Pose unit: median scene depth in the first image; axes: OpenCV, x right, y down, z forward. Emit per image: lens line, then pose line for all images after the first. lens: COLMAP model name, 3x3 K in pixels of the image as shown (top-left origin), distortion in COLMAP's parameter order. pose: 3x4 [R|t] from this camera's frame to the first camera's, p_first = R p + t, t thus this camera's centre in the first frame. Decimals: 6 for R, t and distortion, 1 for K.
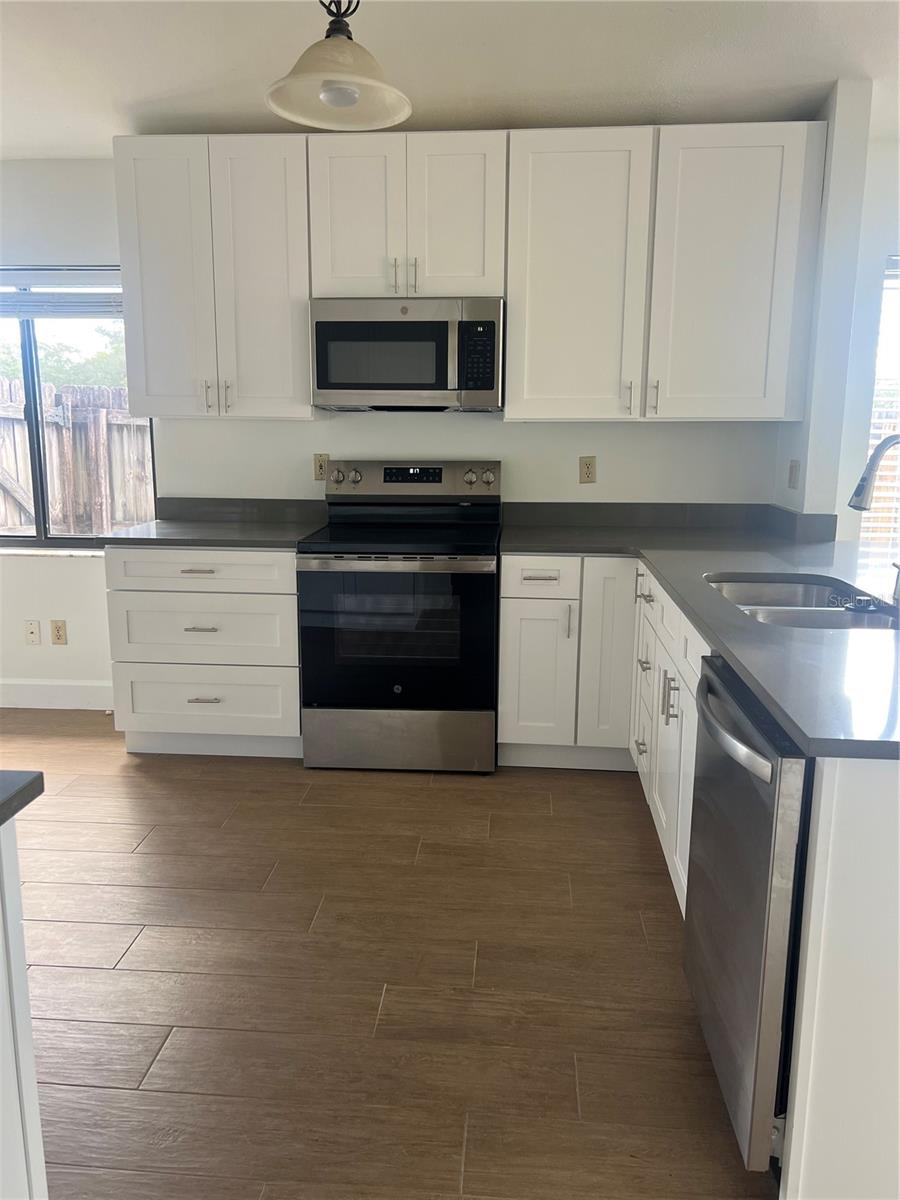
lens RADIAL K [[903.1, 0, 438.4], [0, 903.1, 592.8], [0, 0, 1]] dist [0.054402, -0.059348]
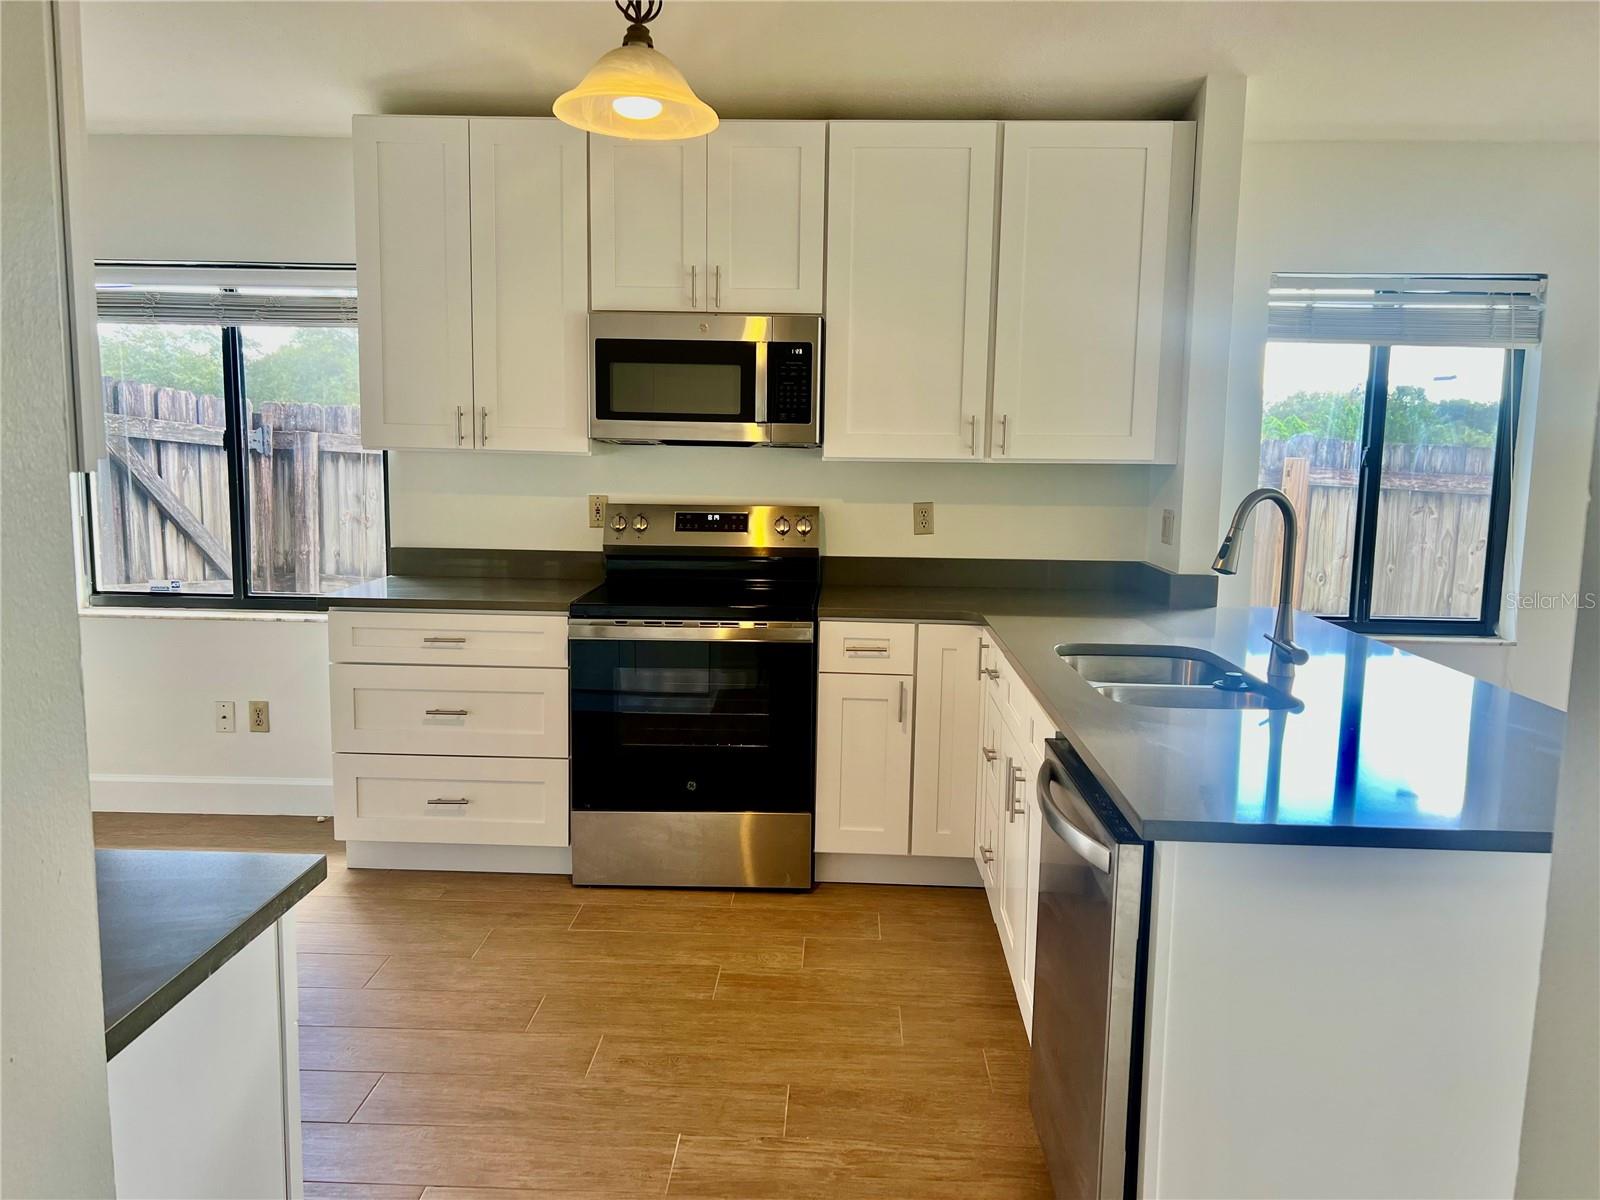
lens RADIAL K [[1204.1, 0, 792.4], [0, 1204.1, 596.7], [0, 0, 1]] dist [0.054402, -0.059348]
pose [[0.998895, 0.005744, 0.046635, -0.006237], [-0.002942, 0.998198, -0.059936, 0.001717], [-0.046895, 0.059733, 0.997112, -0.095985]]
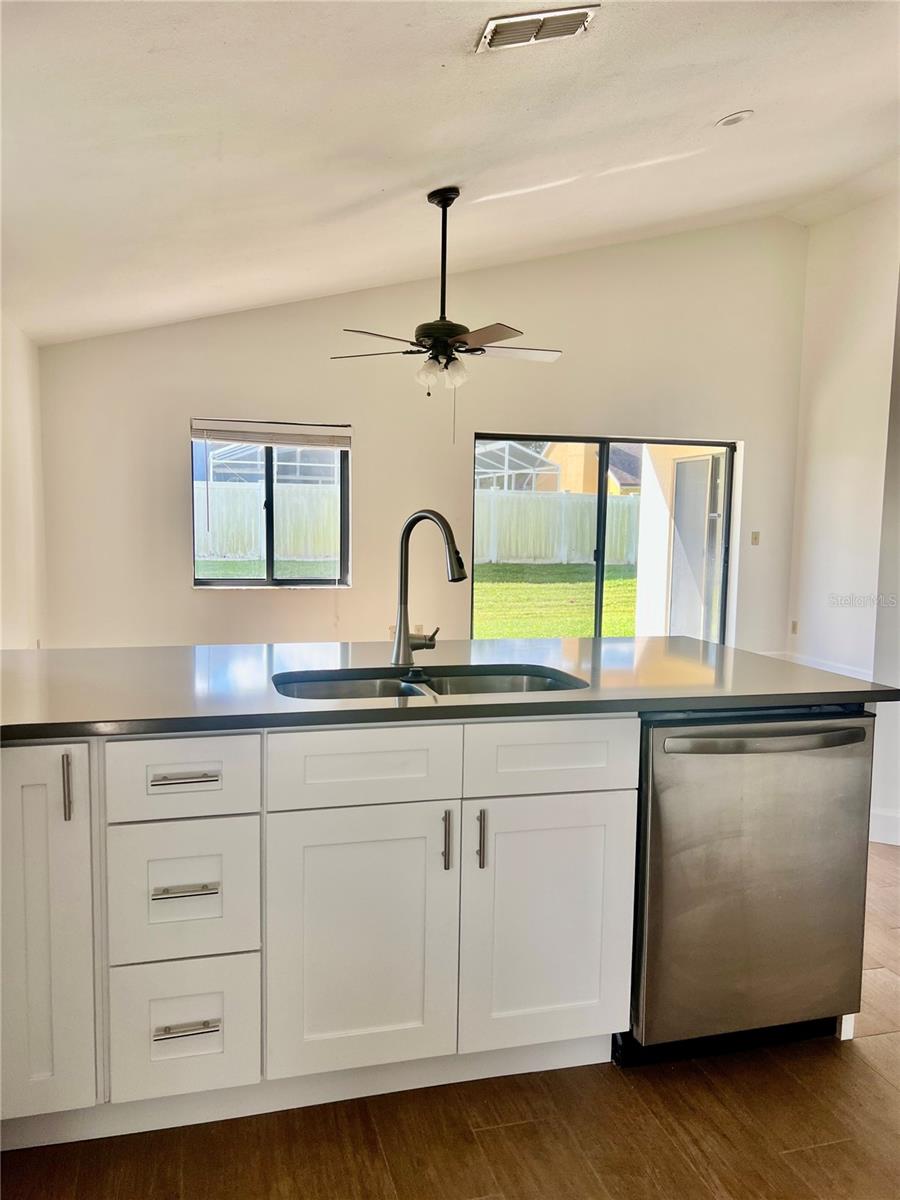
lens RADIAL K [[903.1, 0, 439.6], [0, 903.1, 610.5], [0, 0, 1]] dist [0.054402, -0.059348]
pose [[-0.346112, -0.102954, 0.932527, -0.325704], [0.159408, 0.973055, 0.166593, -0.152979], [-0.924551, 0.206312, -0.320375, 0.880824]]
